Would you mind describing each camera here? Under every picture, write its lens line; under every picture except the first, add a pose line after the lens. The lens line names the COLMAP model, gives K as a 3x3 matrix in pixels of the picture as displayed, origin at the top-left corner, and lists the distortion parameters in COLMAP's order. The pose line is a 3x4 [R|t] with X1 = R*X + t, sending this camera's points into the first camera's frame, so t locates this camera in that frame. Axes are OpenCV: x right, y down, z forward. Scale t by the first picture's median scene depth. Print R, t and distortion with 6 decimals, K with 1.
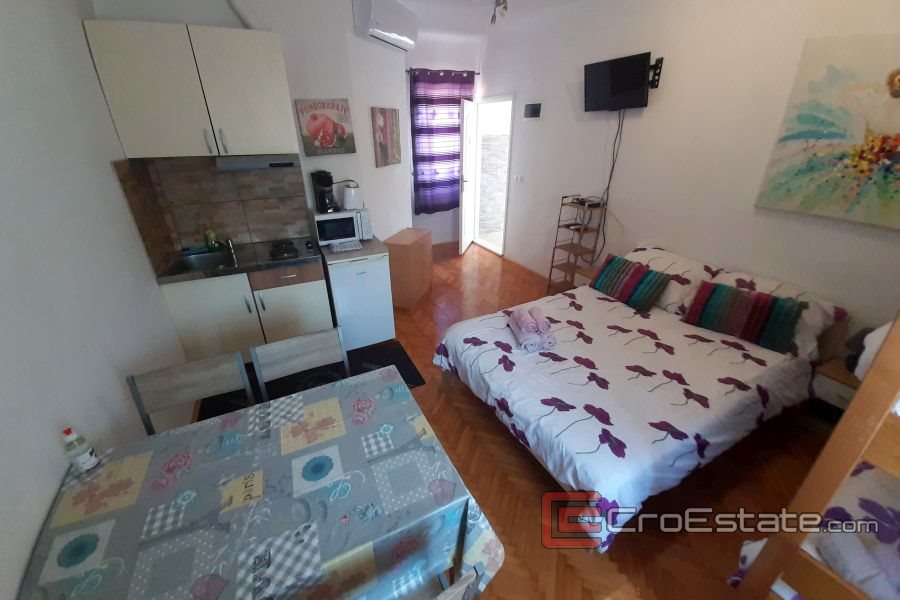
lens RADIAL K [[348.1, 0, 450.0], [0, 348.1, 300.0], [0, 0, 1]] dist [0.001512, -0.007618]
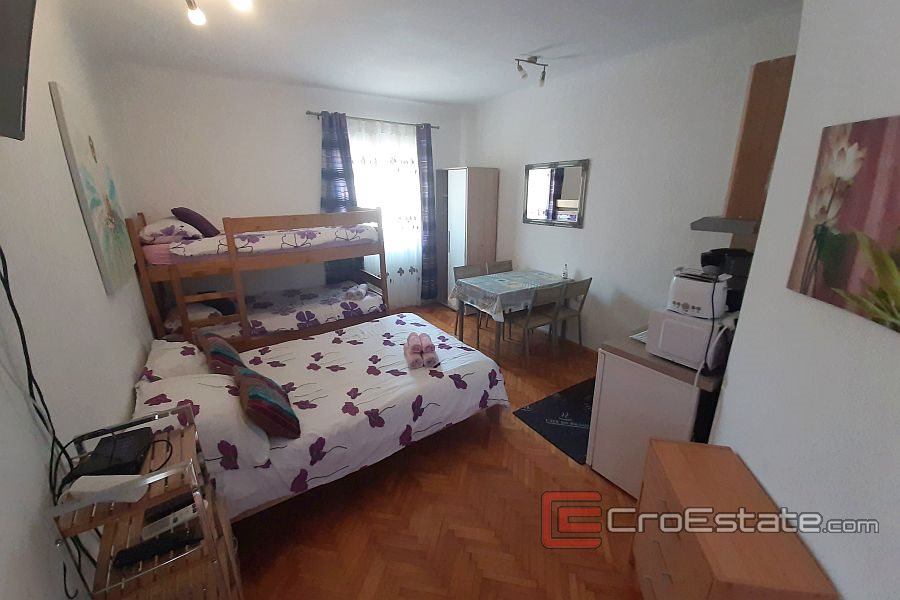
lens RADIAL K [[348.1, 0, 450.0], [0, 348.1, 300.0], [0, 0, 1]] dist [0.001512, -0.007618]
pose [[-0.991372, 0.045888, -0.122784, 0.278463], [-0.049202, 0.737949, 0.673061, -0.890447], [0.121494, 0.673295, -0.729324, 1.831344]]
